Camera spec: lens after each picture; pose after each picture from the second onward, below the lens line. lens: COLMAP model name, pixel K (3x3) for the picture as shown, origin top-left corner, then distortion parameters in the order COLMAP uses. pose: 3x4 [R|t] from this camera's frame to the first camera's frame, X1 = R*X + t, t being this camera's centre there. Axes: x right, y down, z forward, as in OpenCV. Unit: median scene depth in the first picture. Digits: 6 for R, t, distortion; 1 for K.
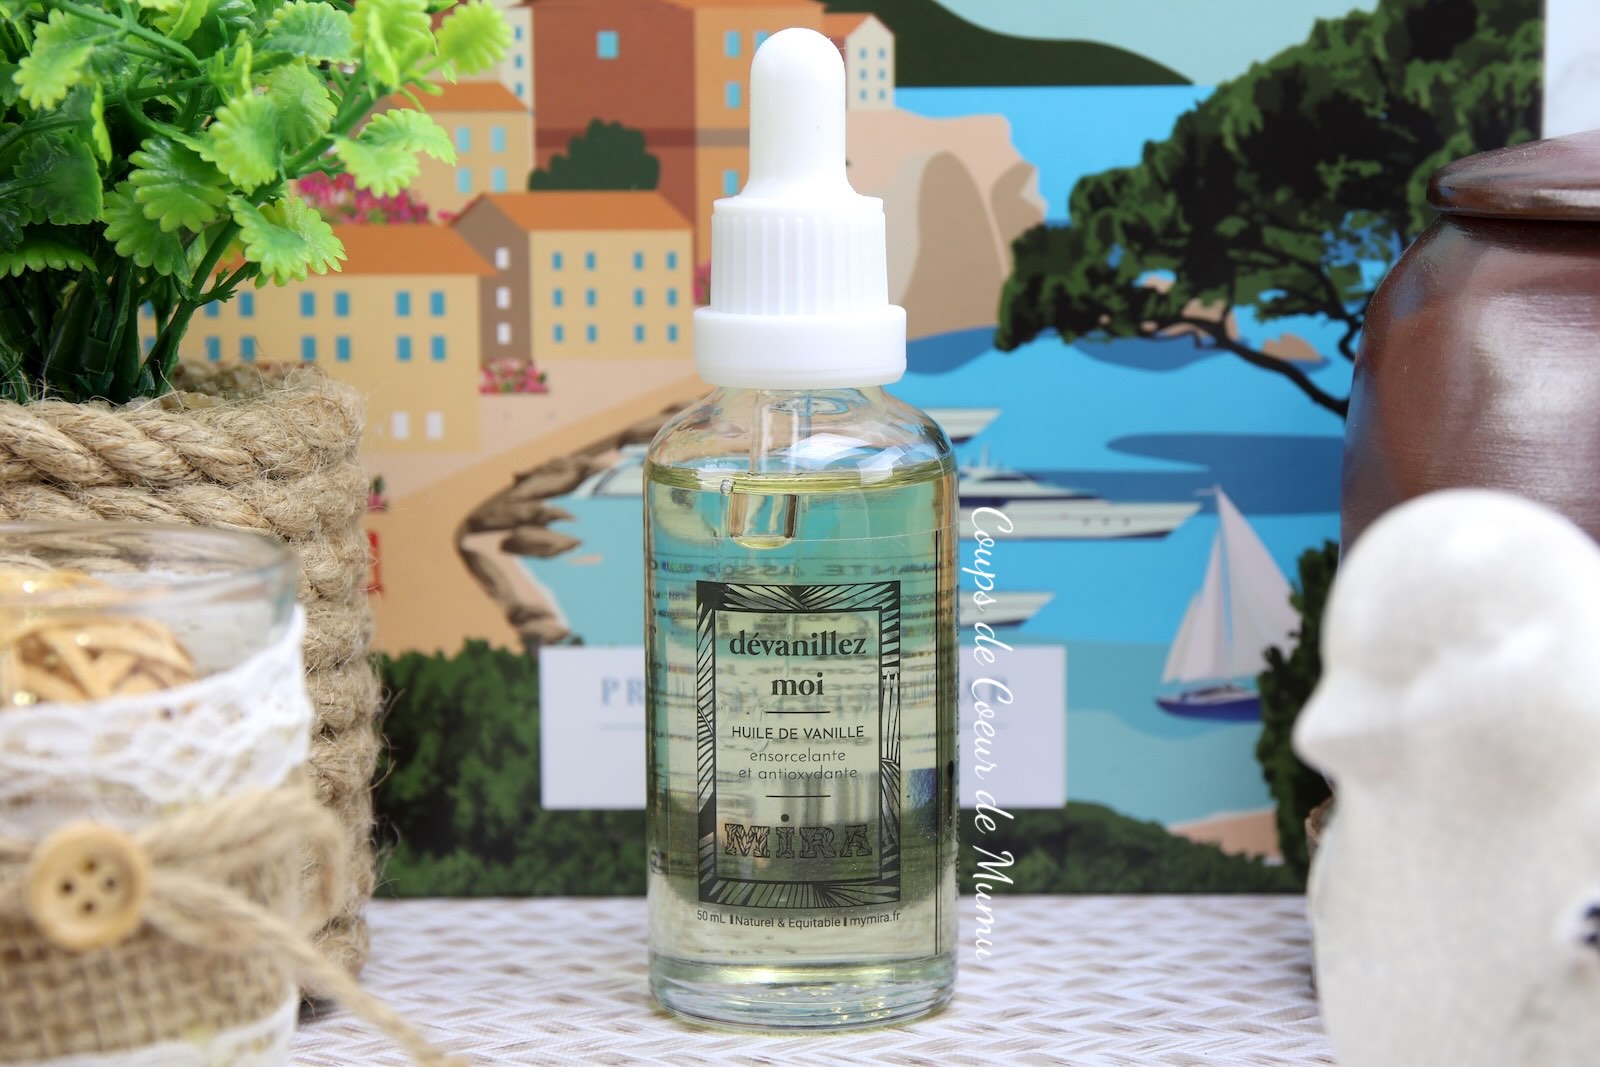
lens RADIAL K [[4540.0, 0, 802.8], [0, 4540.0, 560.1], [0, 0, 1]] dist [0.135857, 1.544169]
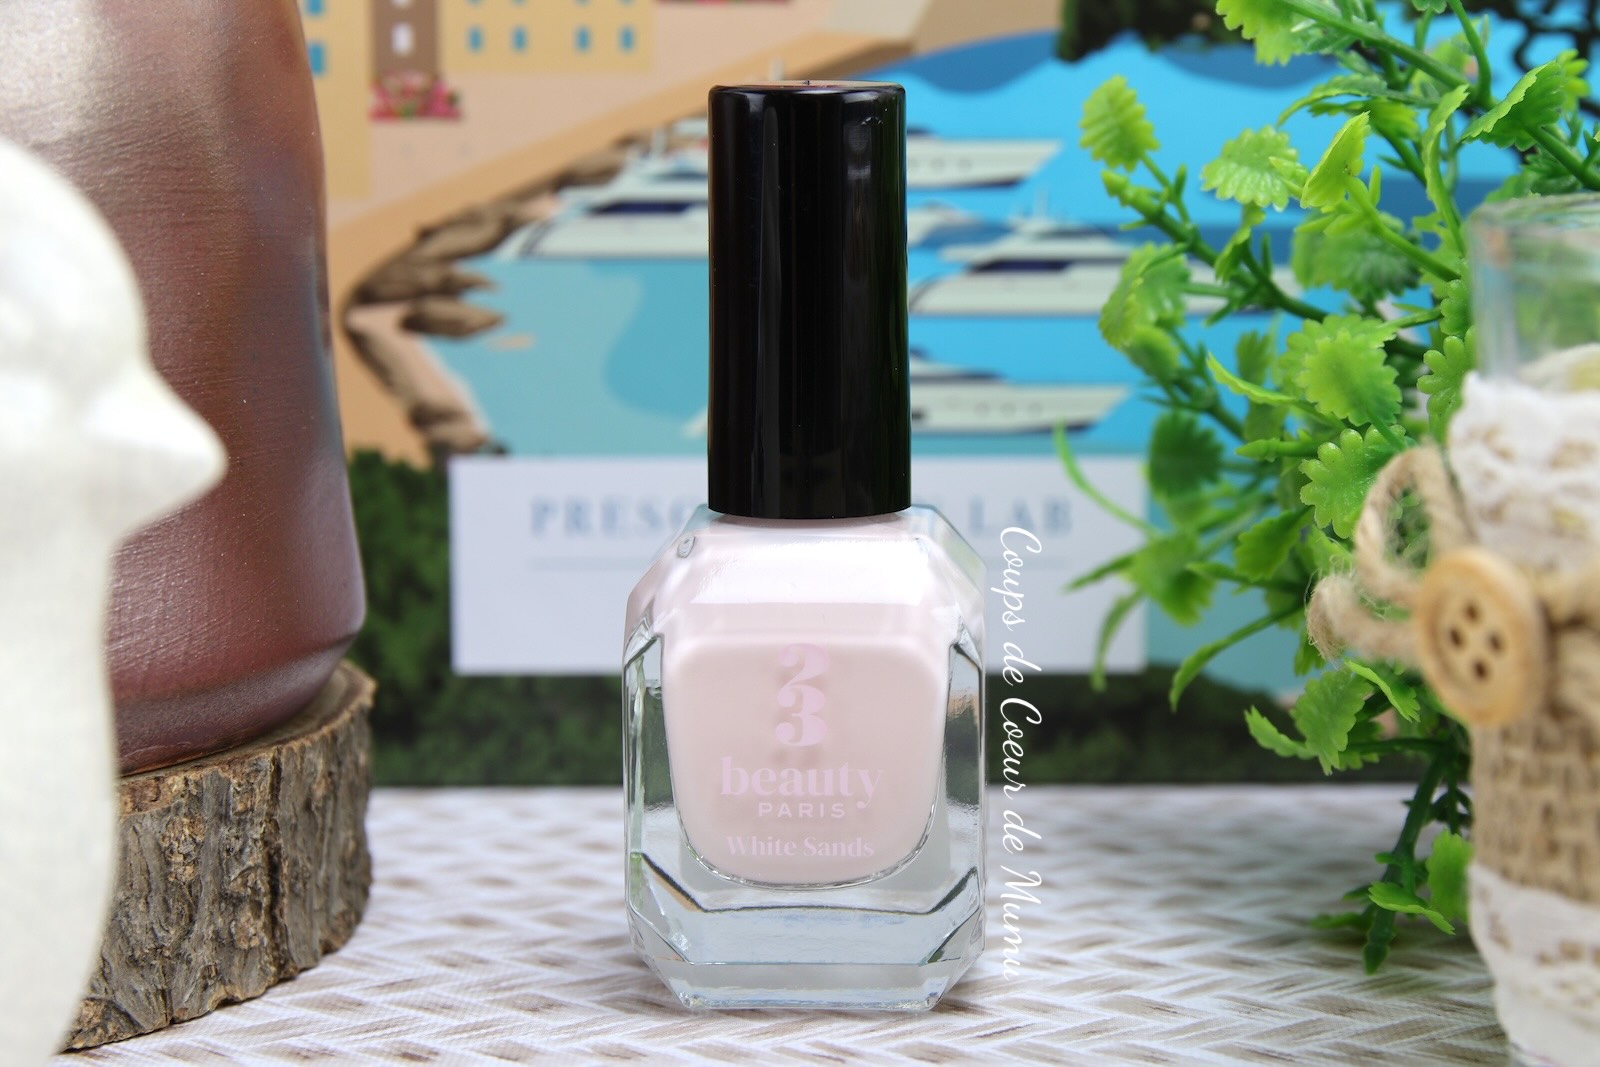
lens RADIAL K [[4257.9, 0, 800.0], [0, 4257.9, 533.5], [0, 0, 1]] dist [0.034043, -0.037587]
pose [[0.999998, 0.001820, 0.000881, -0.000469], [-0.001820, 0.999998, -0.000441, 0.032240], [-0.000881, 0.000439, 1.000000, 0.295356]]
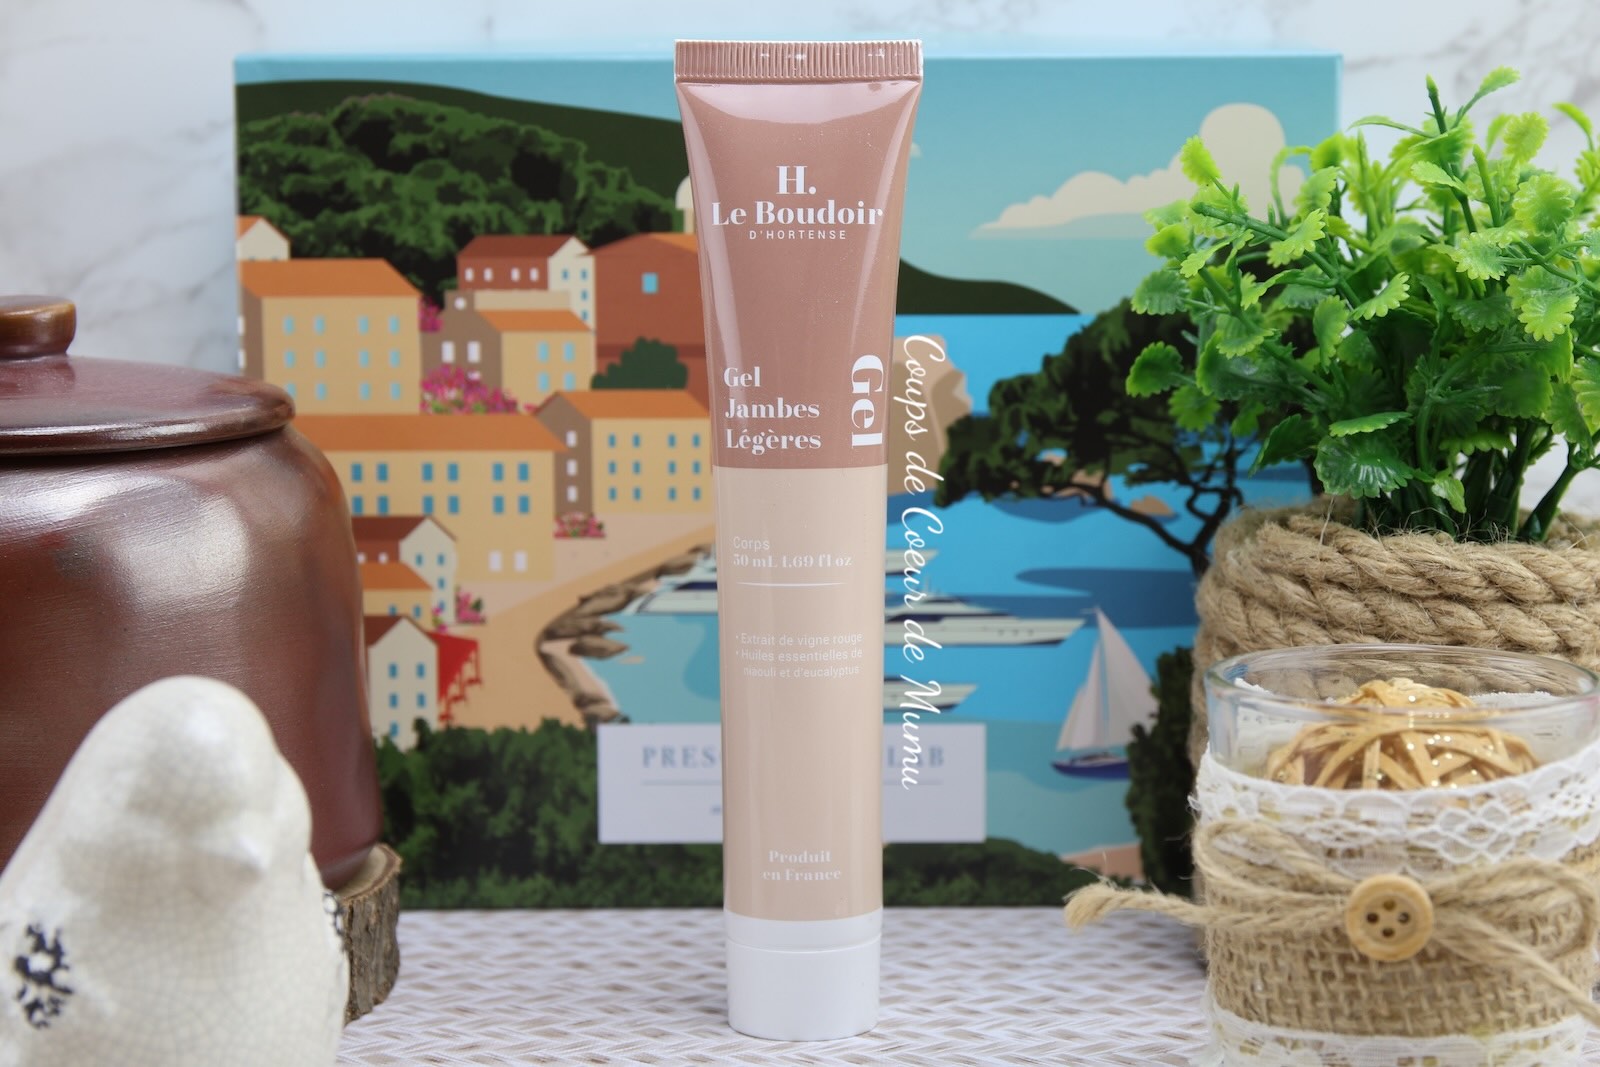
lens RADIAL K [[4016.7, 0, 828.3], [0, 4016.7, 535.1], [0, 0, 1]] dist [0.184479, 0.050955]
pose [[0.999950, 0.002418, 0.009711, -0.000957], [-0.002373, 0.999987, -0.004601, -0.032217], [-0.009722, 0.004578, 0.999942, -0.201685]]
